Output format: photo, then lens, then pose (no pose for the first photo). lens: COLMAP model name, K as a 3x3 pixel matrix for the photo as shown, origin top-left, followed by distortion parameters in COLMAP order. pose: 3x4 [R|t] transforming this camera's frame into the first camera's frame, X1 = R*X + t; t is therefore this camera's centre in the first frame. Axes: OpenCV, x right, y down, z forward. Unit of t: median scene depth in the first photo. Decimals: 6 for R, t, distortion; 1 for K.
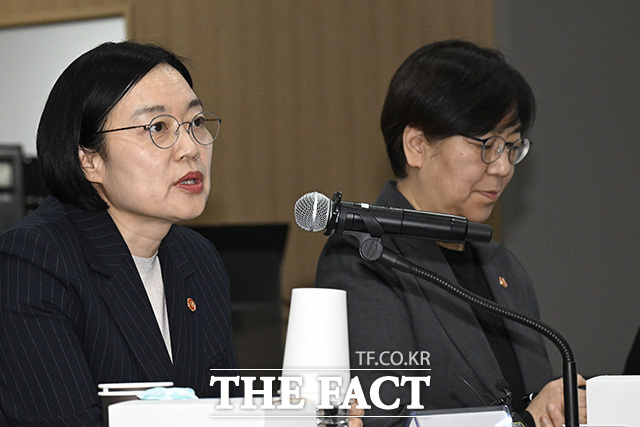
lens RADIAL K [[1854.1, 0, 320.0], [0, 1854.1, 213.4], [0, 0, 1]] dist [0.046673, 0.000000]
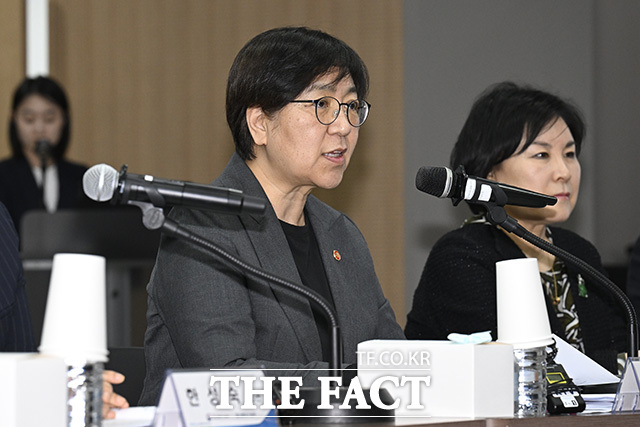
lens RADIAL K [[2492.7, 0, 320.4], [0, 2492.7, 213.2], [0, 0, 1]] dist [0.820662, 0.000000]
pose [[0.996235, 0.023032, 0.083584, 0.002451], [-0.024174, 0.999627, 0.012675, -0.004558], [-0.083260, -0.014648, 0.996420, -0.461344]]
